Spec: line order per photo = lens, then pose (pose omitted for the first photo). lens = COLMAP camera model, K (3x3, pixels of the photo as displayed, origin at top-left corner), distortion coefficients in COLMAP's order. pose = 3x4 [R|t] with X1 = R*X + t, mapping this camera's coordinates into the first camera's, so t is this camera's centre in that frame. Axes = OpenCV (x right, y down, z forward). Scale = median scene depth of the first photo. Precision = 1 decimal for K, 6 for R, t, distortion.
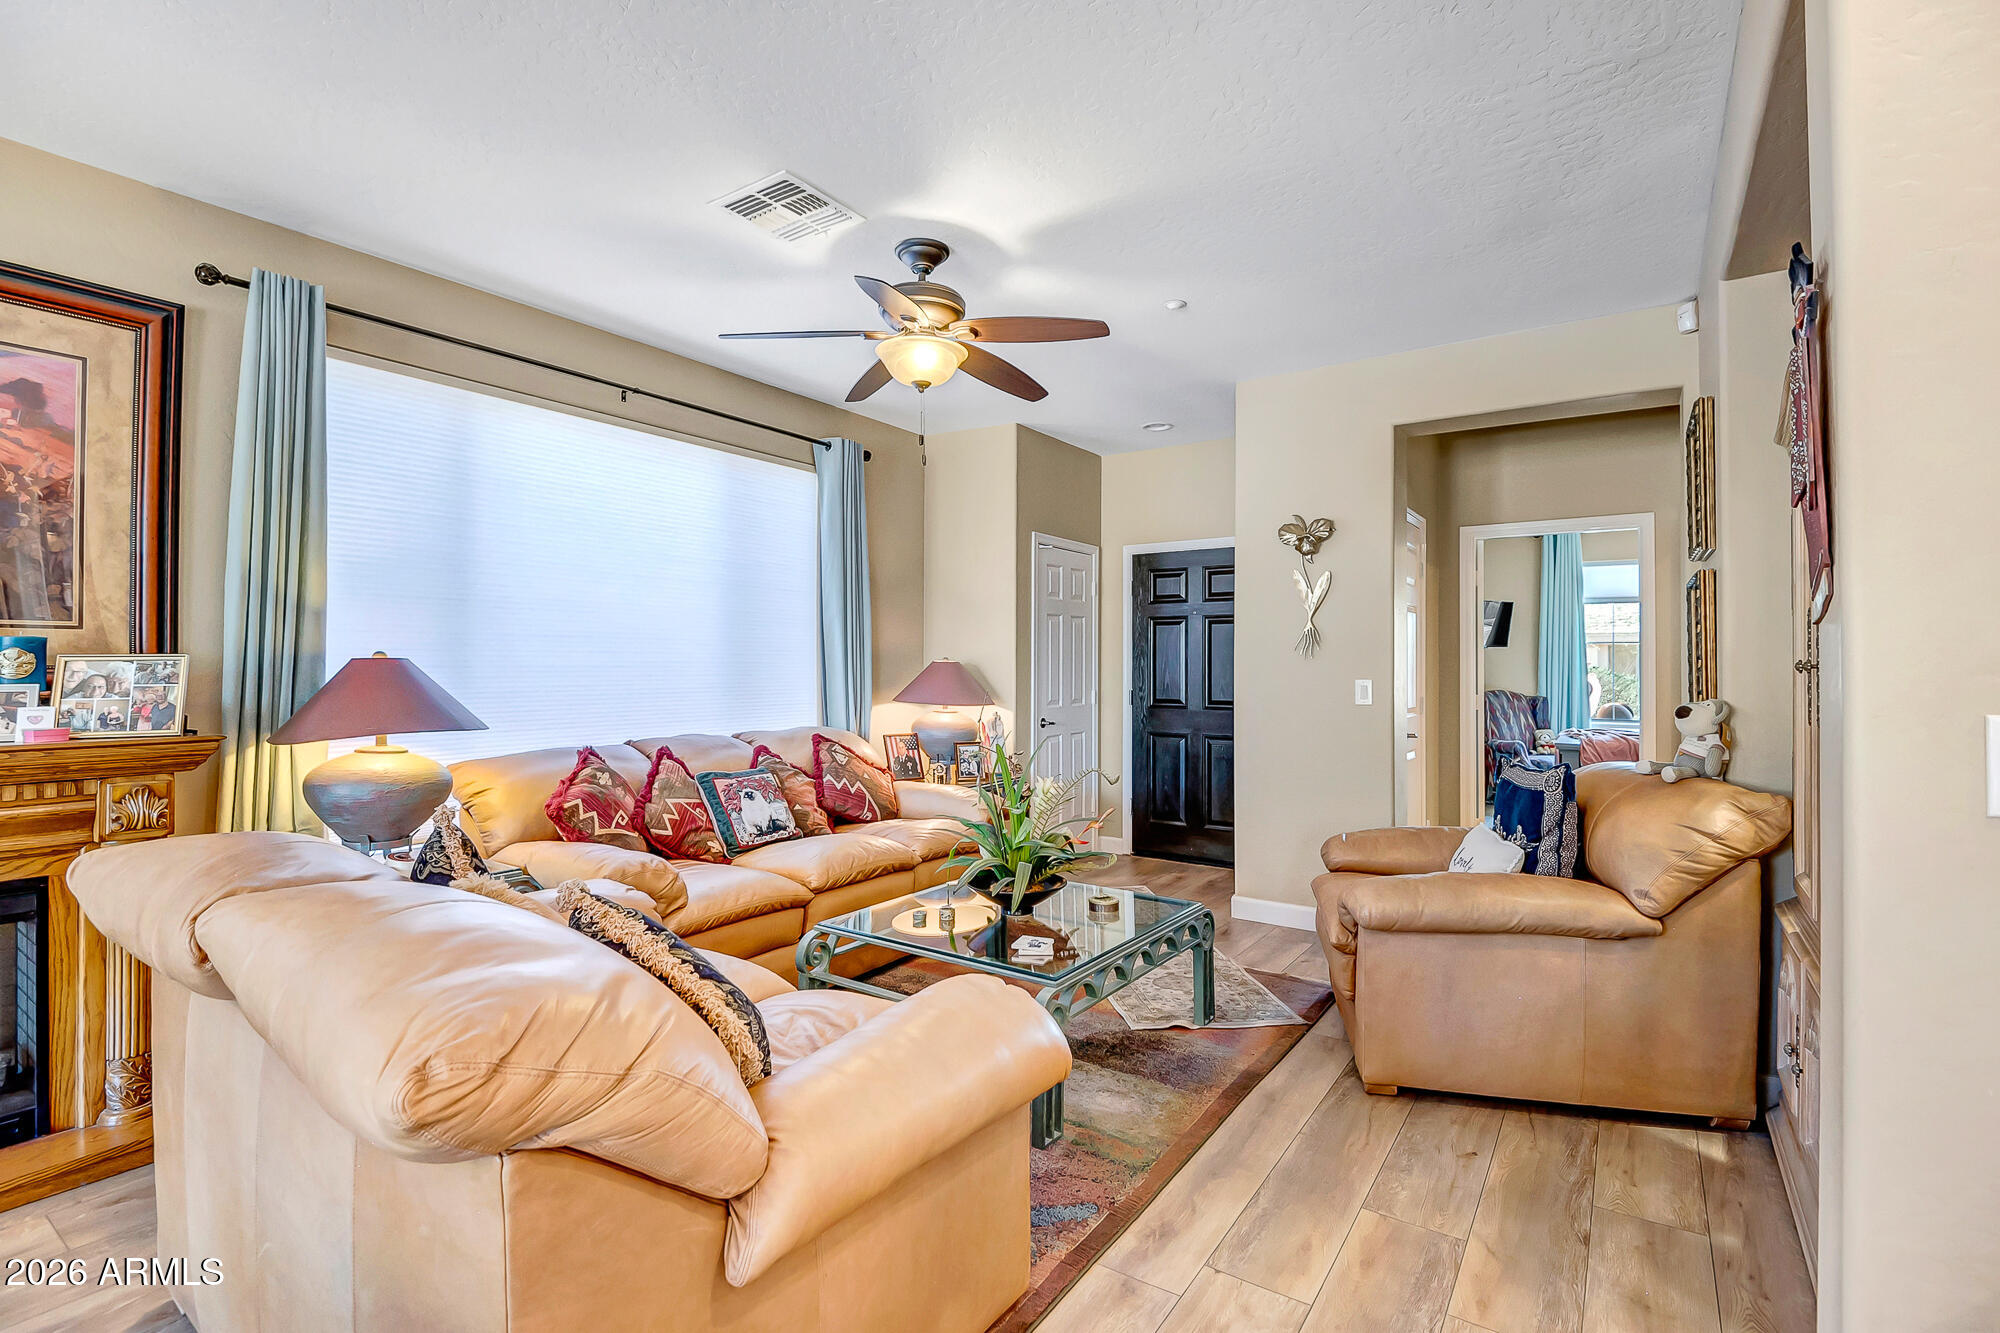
lens RADIAL K [[922.8, 0, 1001.0], [0, 922.8, 658.7], [0, 0, 1]] dist [-0.013773, -0.002827]
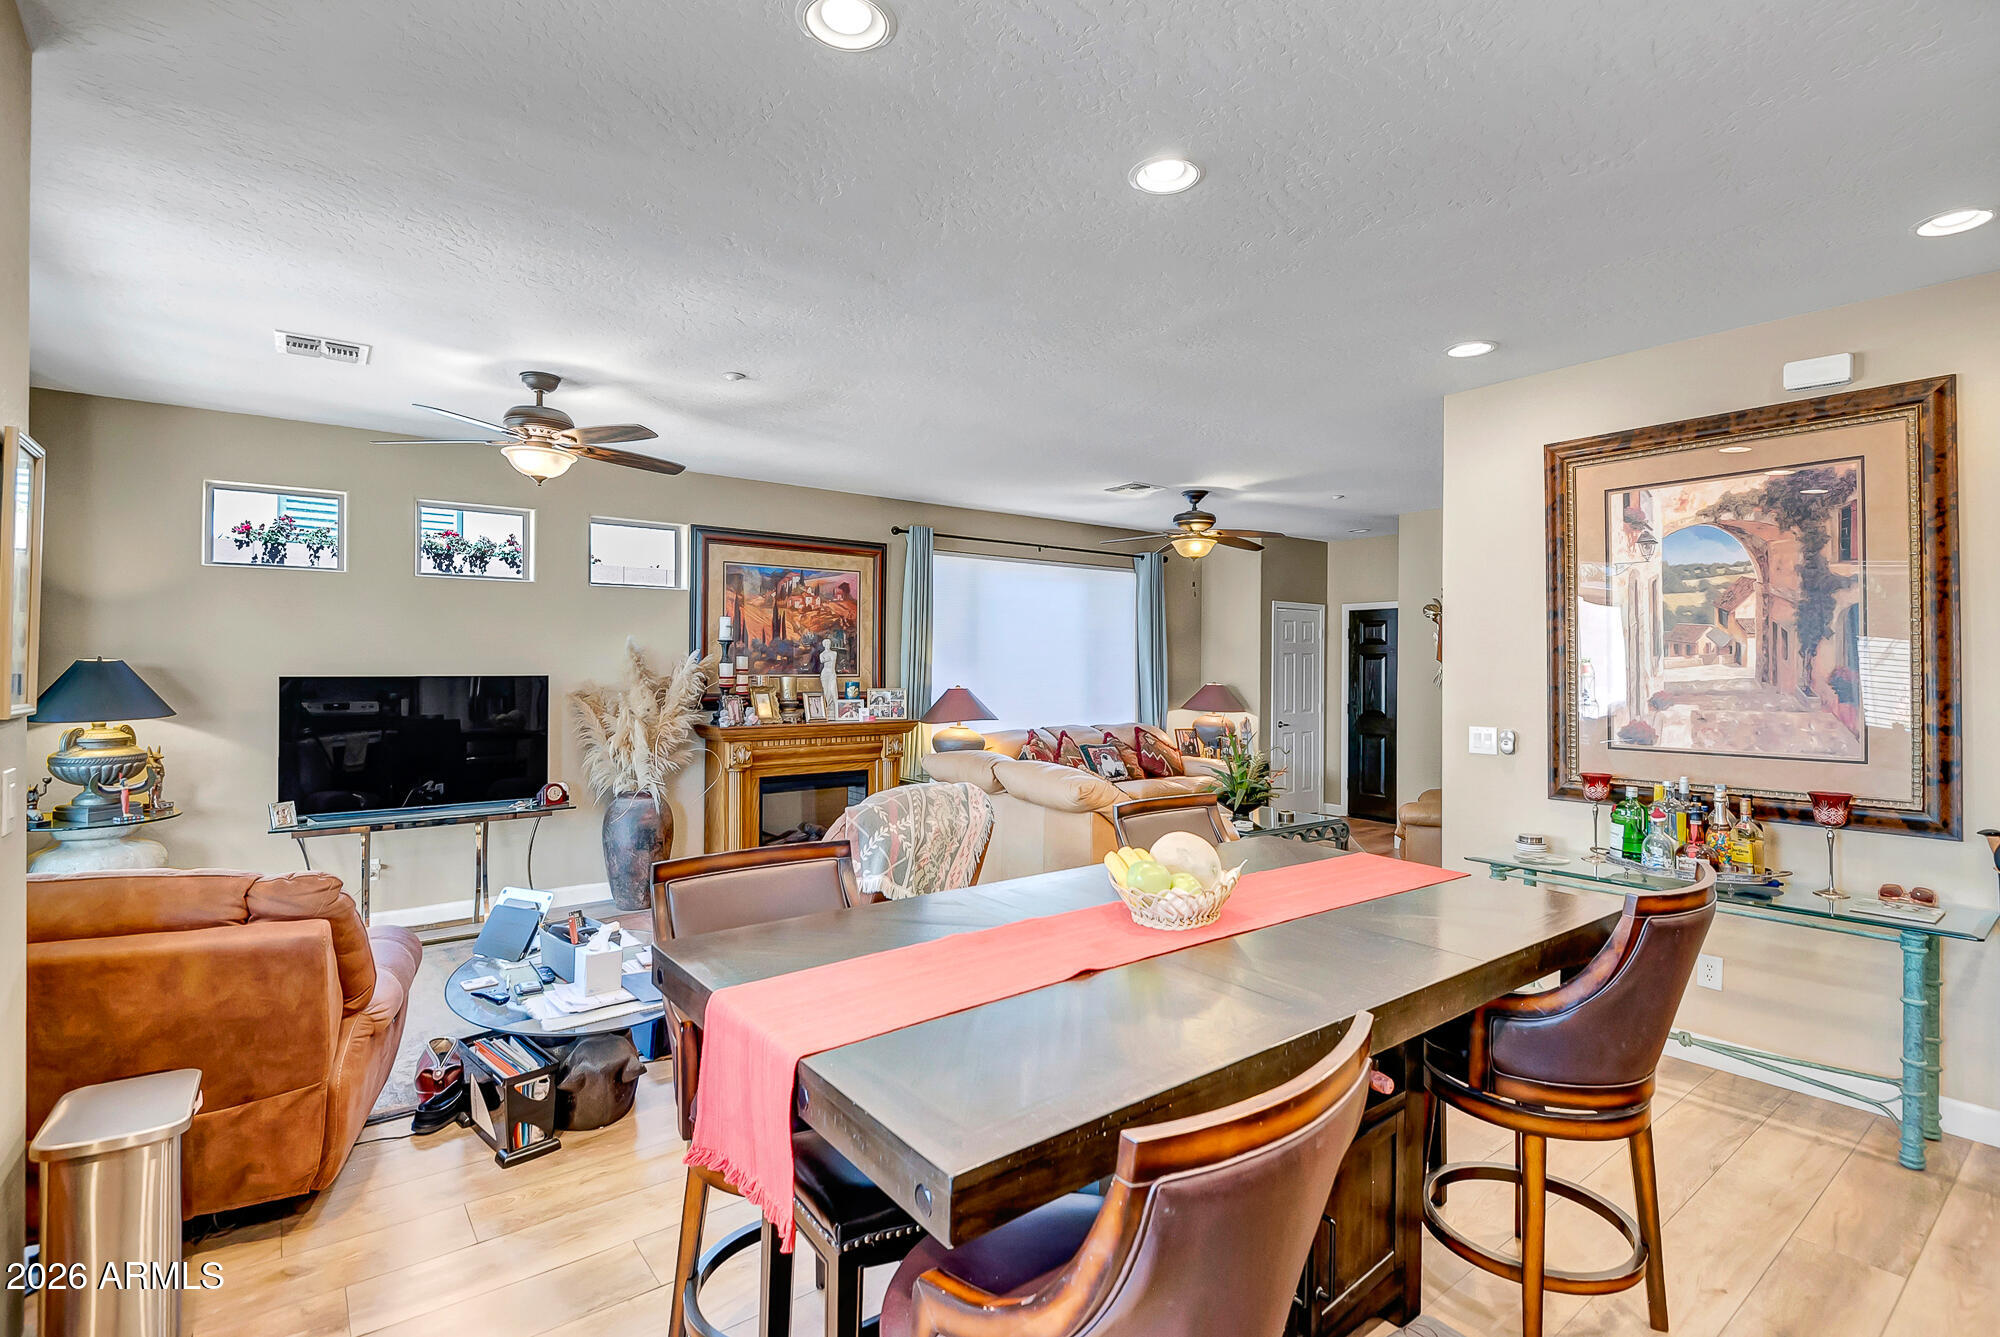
lens RADIAL K [[922.8, 0, 1001.1], [0, 922.8, 651.5], [0, 0, 1]] dist [-0.013773, -0.002827]
pose [[0.950758, 0.002236, -0.309927, 0.103157], [-0.004357, 0.999972, -0.006149, -0.052500], [0.309904, 0.007197, 0.950741, -0.784074]]
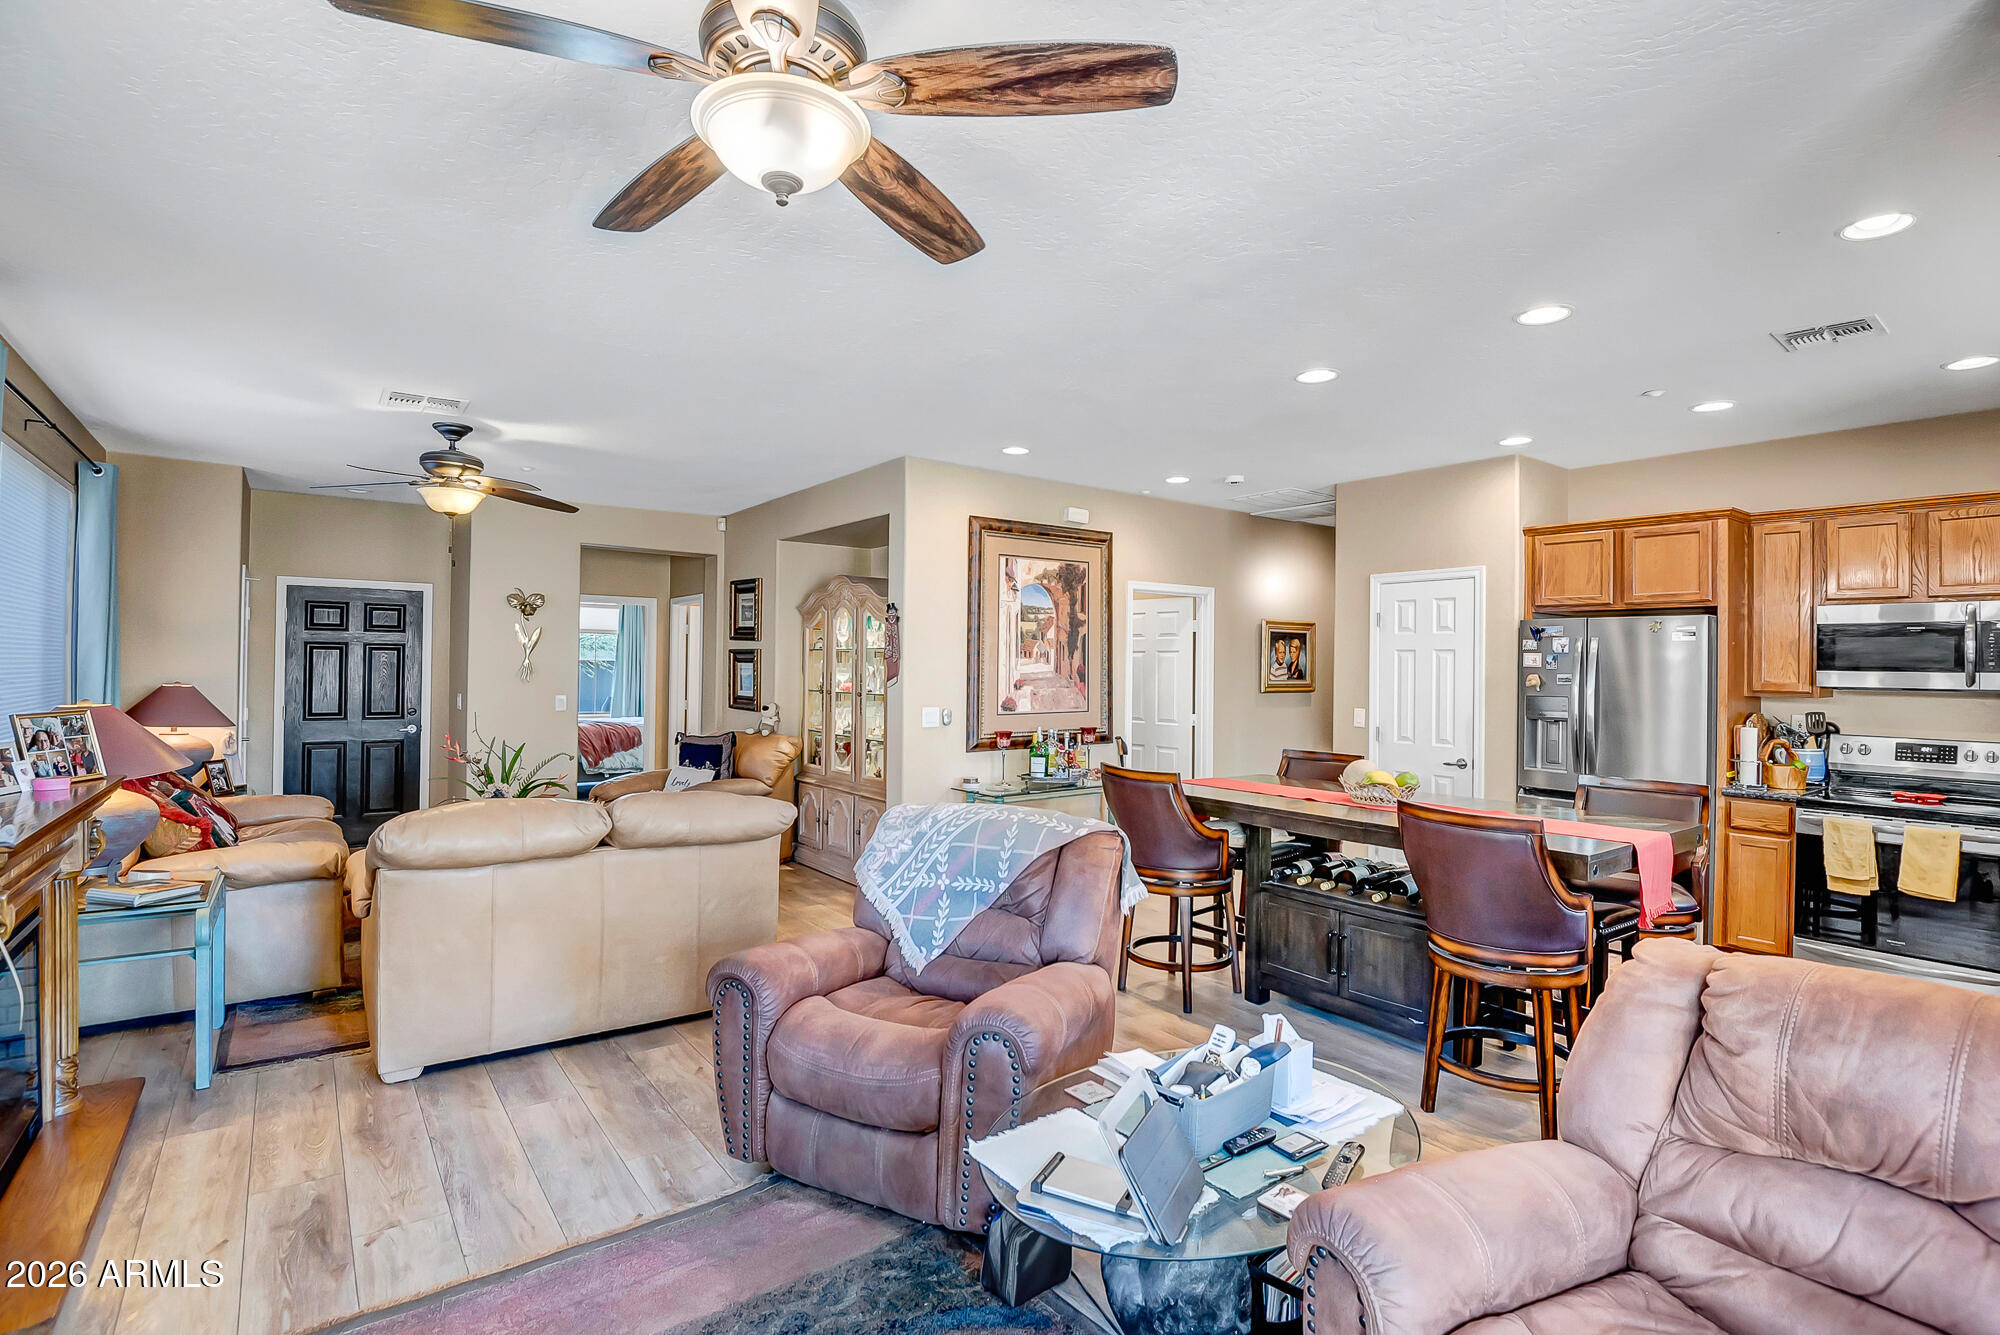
lens RADIAL K [[922.8, 0, 1012.9], [0, 922.8, 673.2], [0, 0, 1]] dist [-0.013773, -0.002827]
pose [[0.314731, -0.003862, 0.949173, -0.889132], [-0.020301, 0.999736, 0.010799, -0.048060], [-0.948964, -0.022668, 0.314569, -0.273222]]
